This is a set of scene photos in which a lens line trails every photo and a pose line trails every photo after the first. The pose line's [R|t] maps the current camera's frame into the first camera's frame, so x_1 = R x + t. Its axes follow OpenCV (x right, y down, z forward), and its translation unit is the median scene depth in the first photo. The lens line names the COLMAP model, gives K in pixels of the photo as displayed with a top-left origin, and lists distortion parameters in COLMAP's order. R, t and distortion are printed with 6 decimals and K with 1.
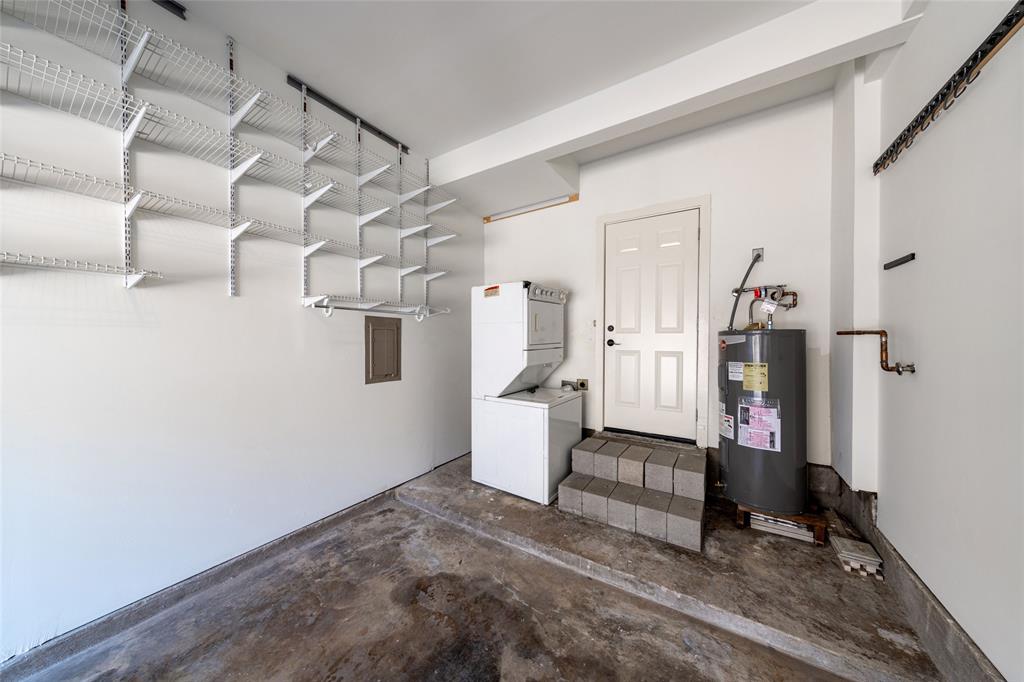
lens RADIAL K [[323.8, 0, 513.0], [0, 323.8, 342.0], [0, 0, 1]] dist [0.002725, -0.000047]
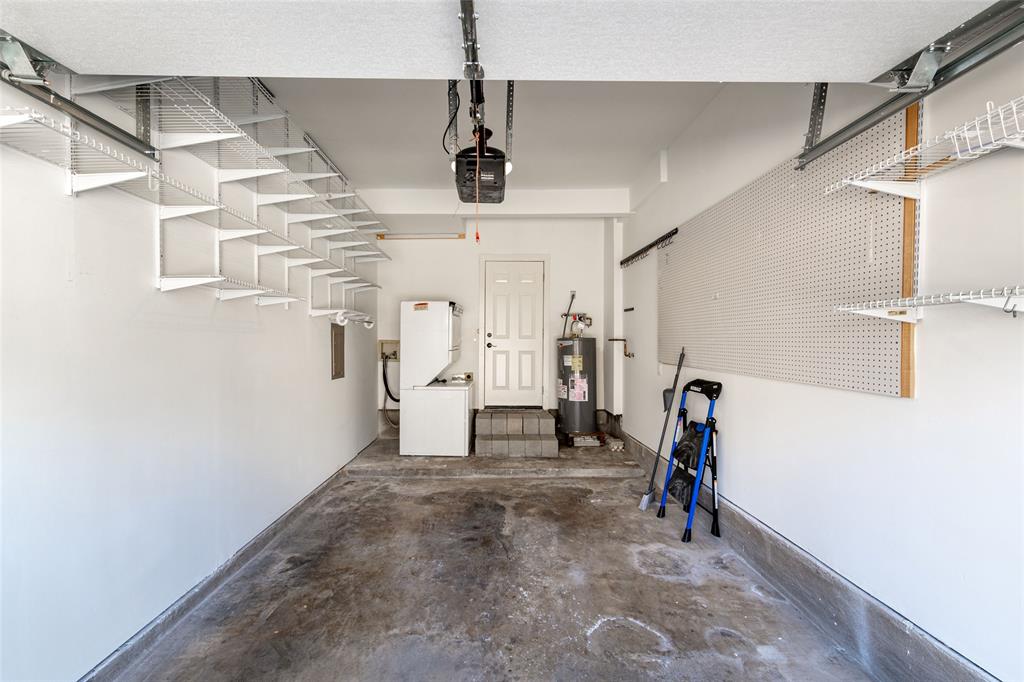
lens RADIAL K [[345.9, 0, 509.4], [0, 345.9, 343.8], [0, 0, 1]] dist [0.007559, 0.000324]
pose [[0.849858, -0.000056, 0.527011, -0.621339], [0.003599, 0.999977, -0.005697, 0.007058], [-0.526999, 0.006738, 0.849839, -0.481018]]
